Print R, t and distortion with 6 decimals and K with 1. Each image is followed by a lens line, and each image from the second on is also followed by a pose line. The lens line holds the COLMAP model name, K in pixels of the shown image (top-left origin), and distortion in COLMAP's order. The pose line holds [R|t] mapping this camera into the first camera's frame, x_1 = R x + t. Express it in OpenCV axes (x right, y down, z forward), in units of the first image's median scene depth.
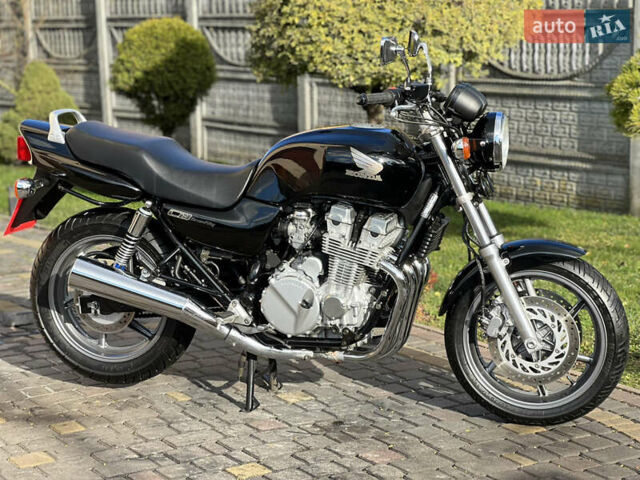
lens RADIAL K [[1371.6, 0, 322.2], [0, 1371.6, 238.2], [0, 0, 1]] dist [0.179033, 0.000000]
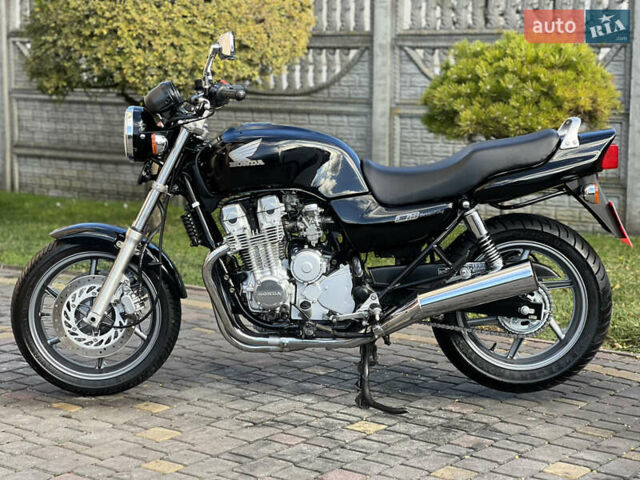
lens RADIAL K [[1371.6, 0, 318.3], [0, 1371.6, 237.5], [0, 0, 1]] dist [0.179033, 0.000000]
pose [[0.942509, -0.029735, 0.332854, -0.396244], [0.036360, 0.999245, -0.013692, 0.025883], [-0.332196, 0.025007, 0.942879, -0.031891]]
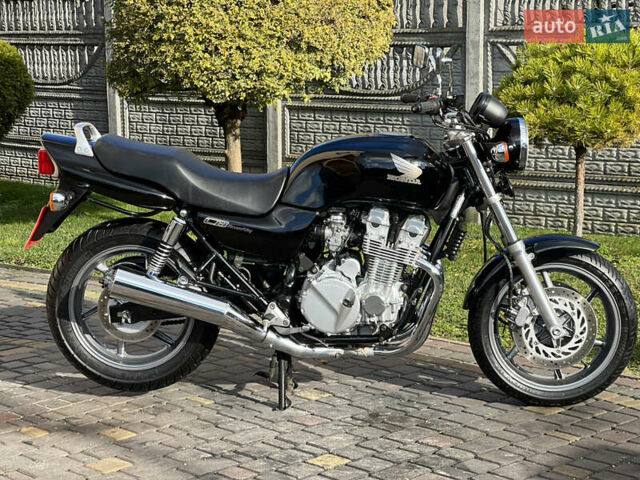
lens RADIAL K [[1371.6, 0, 318.0], [0, 1371.6, 242.6], [0, 0, 1]] dist [0.179033, 0.000000]
pose [[0.977431, -0.031117, 0.208949, -0.240207], [0.033448, 0.999411, -0.007628, 0.008381], [-0.208589, 0.014445, 0.977897, -0.024670]]
